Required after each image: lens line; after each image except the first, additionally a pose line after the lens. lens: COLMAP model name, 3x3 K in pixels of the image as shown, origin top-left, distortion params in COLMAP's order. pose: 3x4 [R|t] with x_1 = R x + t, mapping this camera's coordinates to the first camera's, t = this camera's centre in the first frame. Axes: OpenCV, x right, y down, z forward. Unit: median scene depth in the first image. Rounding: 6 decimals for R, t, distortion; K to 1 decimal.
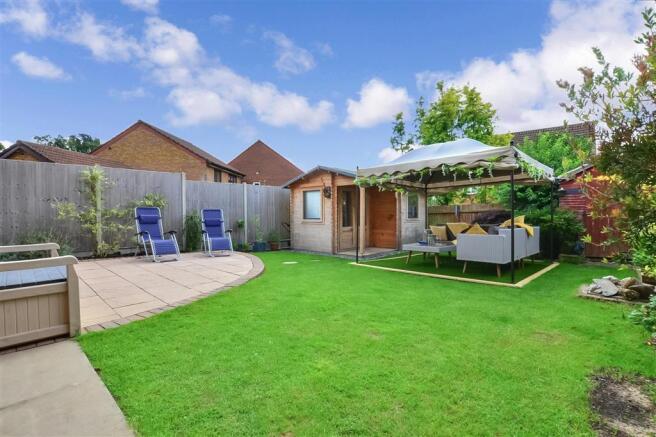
lens RADIAL K [[318.8, 0, 328.0], [0, 318.8, 218.5], [0, 0, 1]] dist [-0.000325, -0.000039]
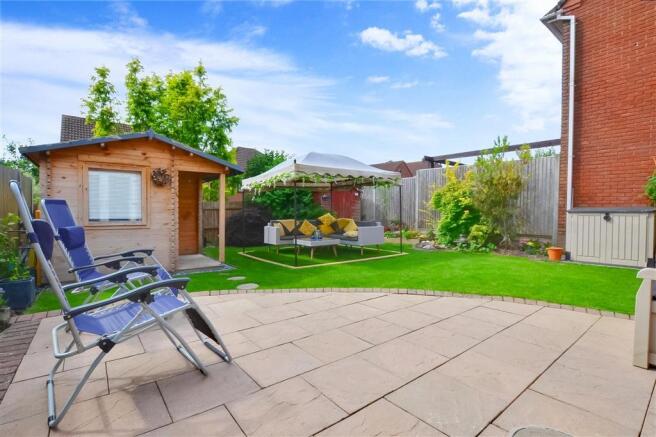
lens RADIAL K [[318.8, 0, 328.0], [0, 318.8, 218.5], [0, 0, 1]] dist [-0.000325, -0.000039]
pose [[0.104940, -0.018108, 0.994314, -0.779185], [0.013511, 0.999768, 0.016782, -0.013183], [-0.994387, 0.011673, 0.105160, 0.818051]]
